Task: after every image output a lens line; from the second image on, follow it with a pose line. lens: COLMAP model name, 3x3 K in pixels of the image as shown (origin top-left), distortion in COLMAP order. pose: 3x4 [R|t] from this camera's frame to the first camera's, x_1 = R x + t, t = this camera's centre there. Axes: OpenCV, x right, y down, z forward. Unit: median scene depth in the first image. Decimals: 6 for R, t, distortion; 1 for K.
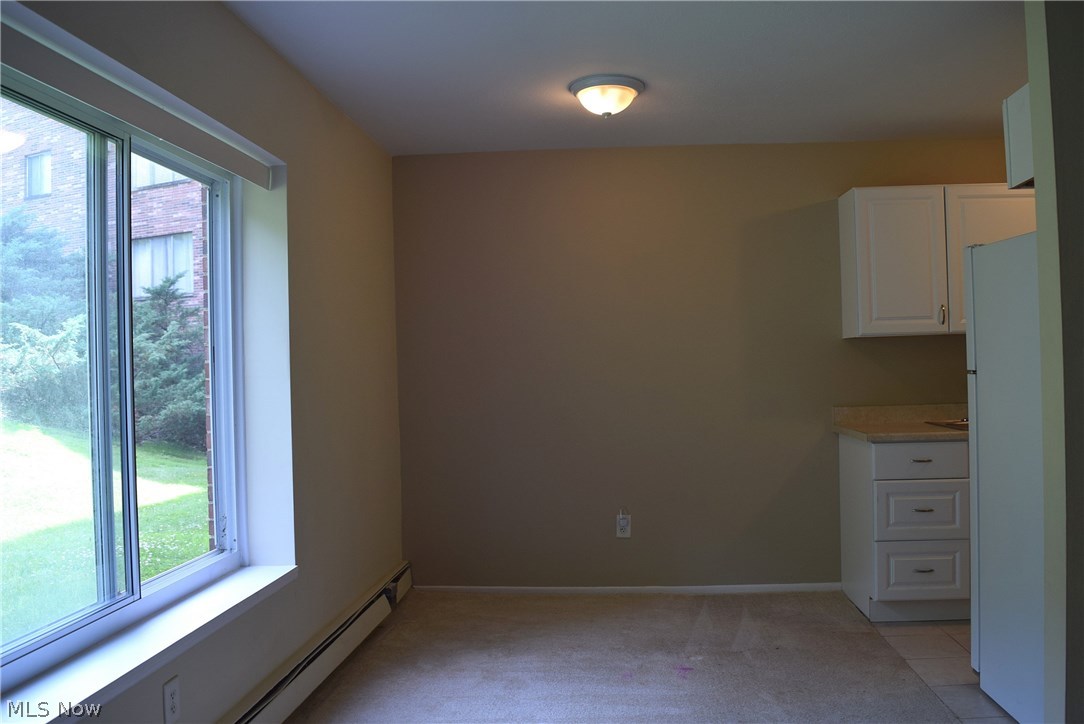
lens RADIAL K [[850.6, 0, 542.0], [0, 850.6, 362.0], [0, 0, 1]] dist [-0.082558, 0.004953]
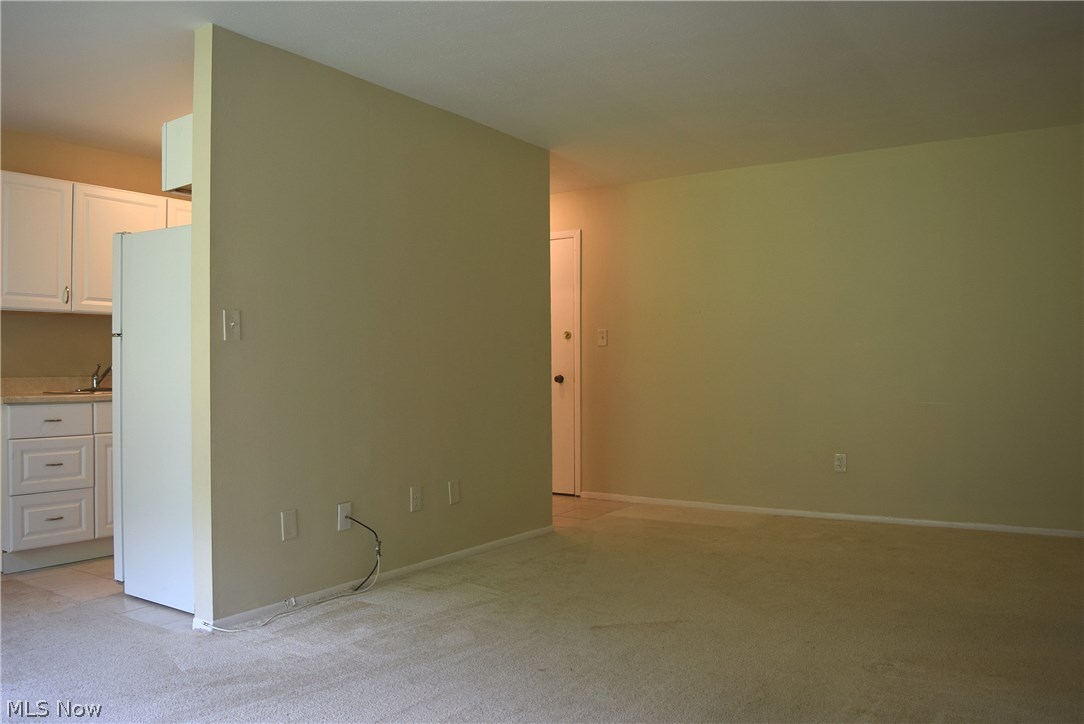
lens RADIAL K [[850.6, 0, 542.0], [0, 850.6, 362.0], [0, 0, 1]] dist [-0.082558, 0.004953]
pose [[0.478359, 0.033770, 0.877515, -0.208655], [-0.011810, 0.999417, -0.032023, 0.067438], [-0.878085, 0.004955, 0.478480, -0.110317]]
